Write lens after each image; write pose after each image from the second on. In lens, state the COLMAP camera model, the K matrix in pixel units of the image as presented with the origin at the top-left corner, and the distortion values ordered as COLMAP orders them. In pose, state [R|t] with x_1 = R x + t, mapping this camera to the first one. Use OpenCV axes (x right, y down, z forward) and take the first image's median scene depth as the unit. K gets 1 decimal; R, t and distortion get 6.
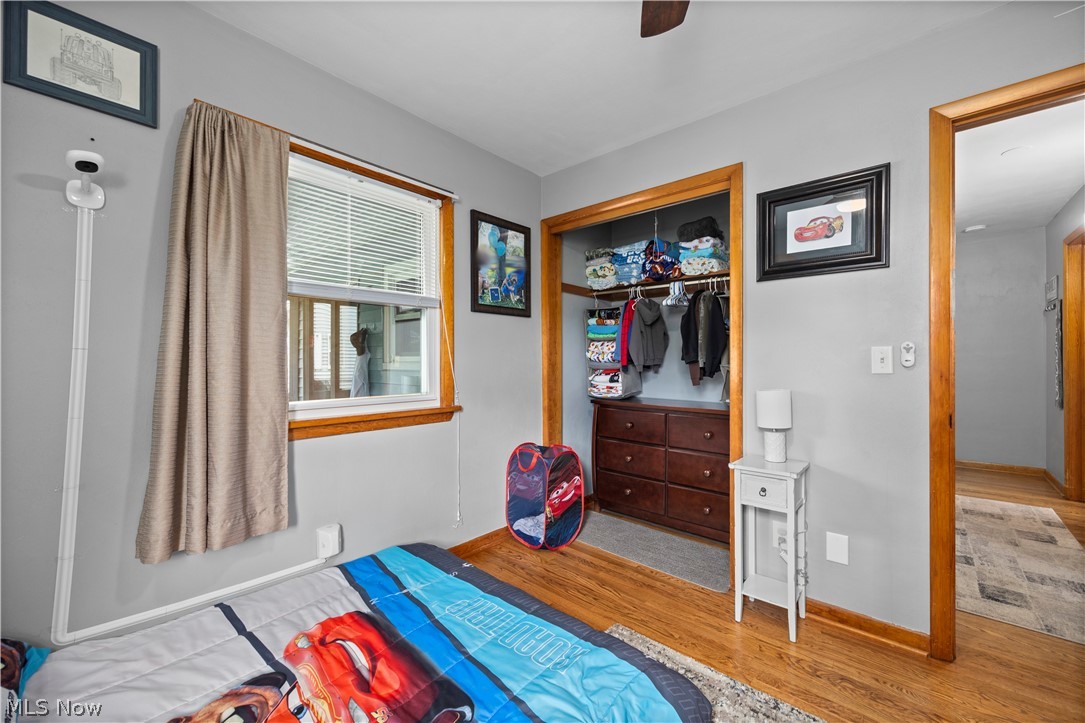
lens RADIAL K [[433.9, 0, 542.5], [0, 433.9, 361.5], [0, 0, 1]] dist [0.000354, 0.000089]
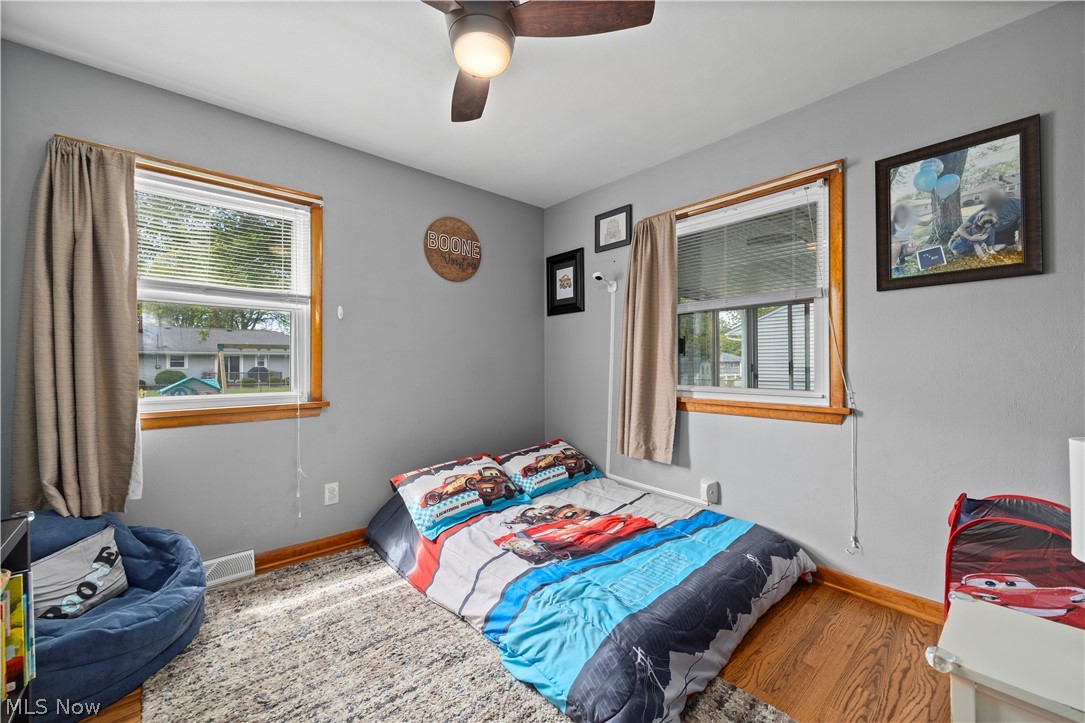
lens RADIAL K [[433.9, 0, 542.5], [0, 433.9, 361.5], [0, 0, 1]] dist [0.000354, 0.000089]
pose [[-0.134386, -0.004572, -0.990919, 0.719387], [0.001183, 0.999988, -0.004774, 0.013971], [0.990928, -0.001814, -0.134379, 0.526540]]
